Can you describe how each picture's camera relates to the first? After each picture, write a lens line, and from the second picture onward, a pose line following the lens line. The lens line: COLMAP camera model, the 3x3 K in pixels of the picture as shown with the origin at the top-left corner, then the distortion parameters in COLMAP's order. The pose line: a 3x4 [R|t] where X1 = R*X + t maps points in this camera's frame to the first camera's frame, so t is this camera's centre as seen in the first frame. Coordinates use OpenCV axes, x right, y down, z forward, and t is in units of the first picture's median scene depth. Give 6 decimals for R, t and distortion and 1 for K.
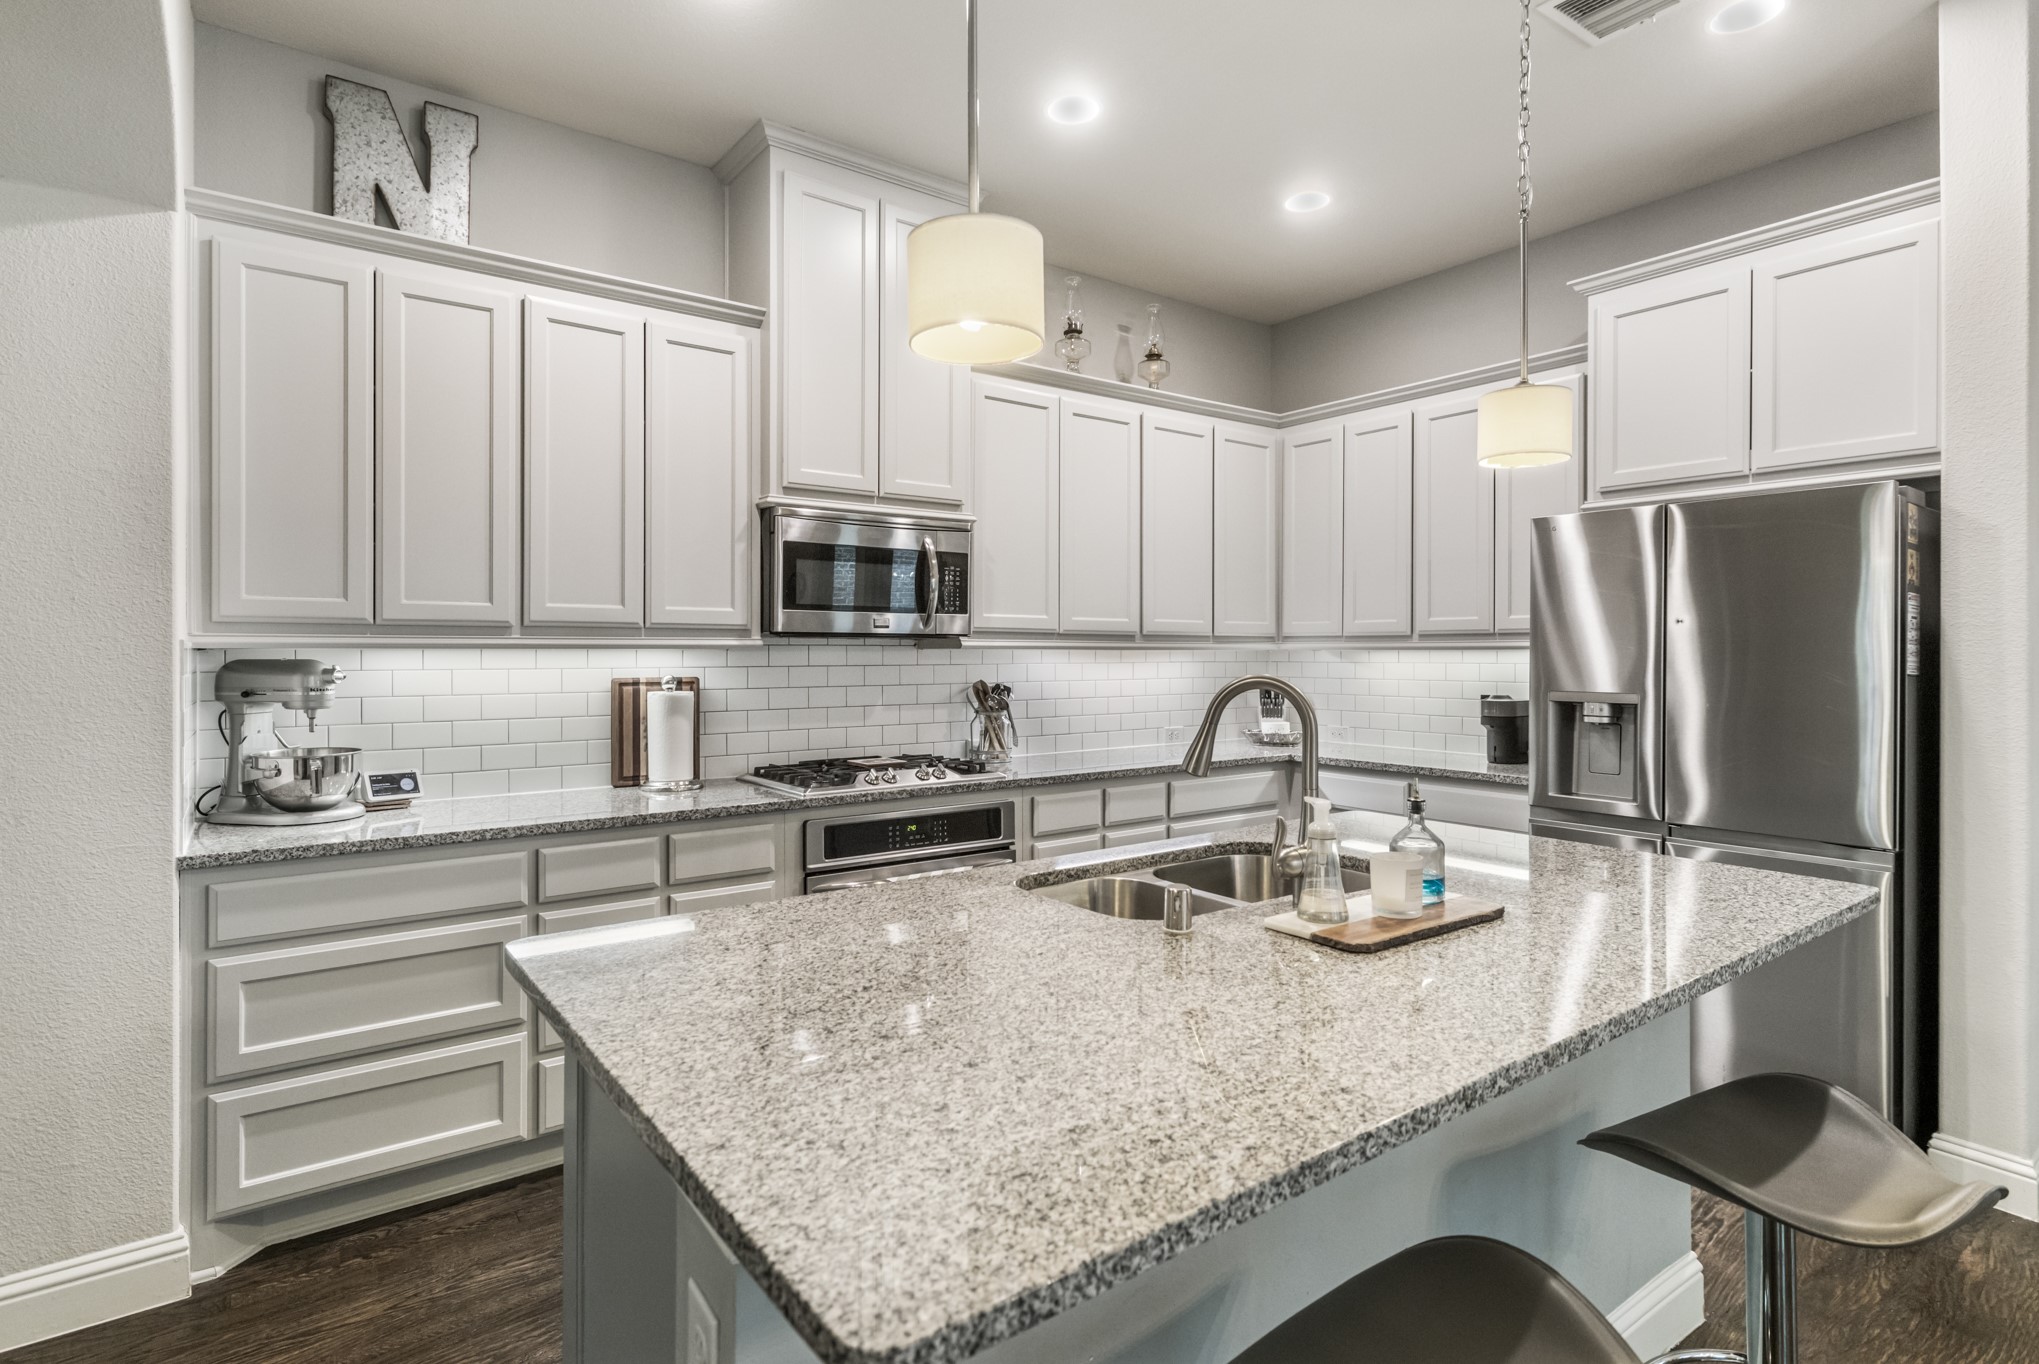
lens RADIAL K [[1026.8, 0, 1019.9], [0, 1026.8, 655.0], [0, 0, 1]] dist [0.001774, 0.000079]
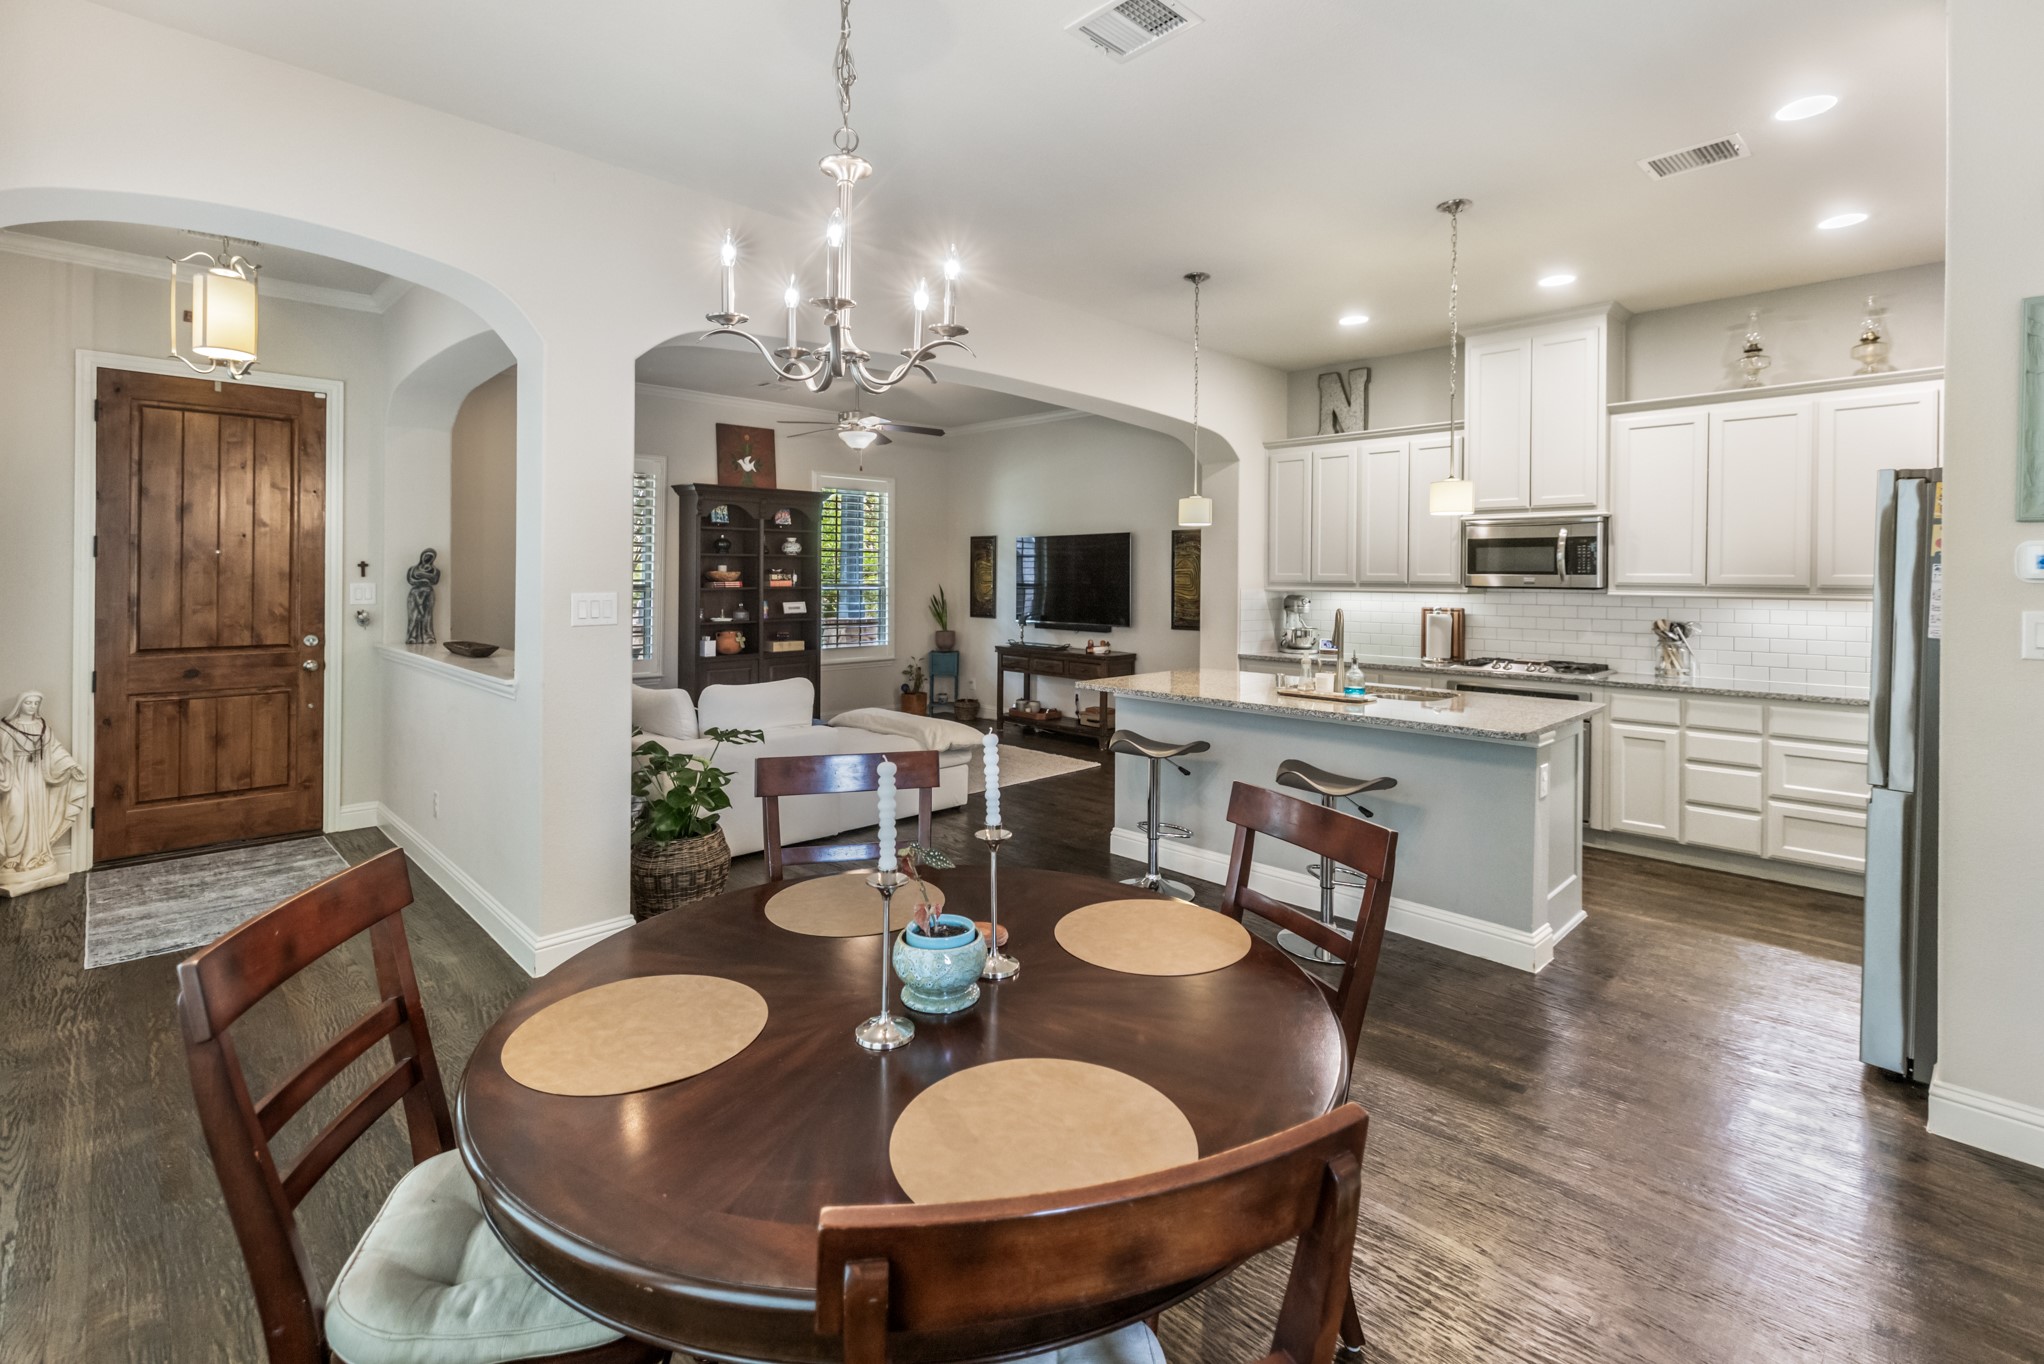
lens RADIAL K [[931.3, 0, 1015.9], [0, 931.3, 570.6], [0, 0, 1]] dist [-0.000015, -0.000006]
pose [[0.125657, -0.003746, -0.992067, 1.311427], [-0.008771, 0.999950, -0.004887, -0.033055], [0.992035, 0.009316, 0.125618, -0.063127]]
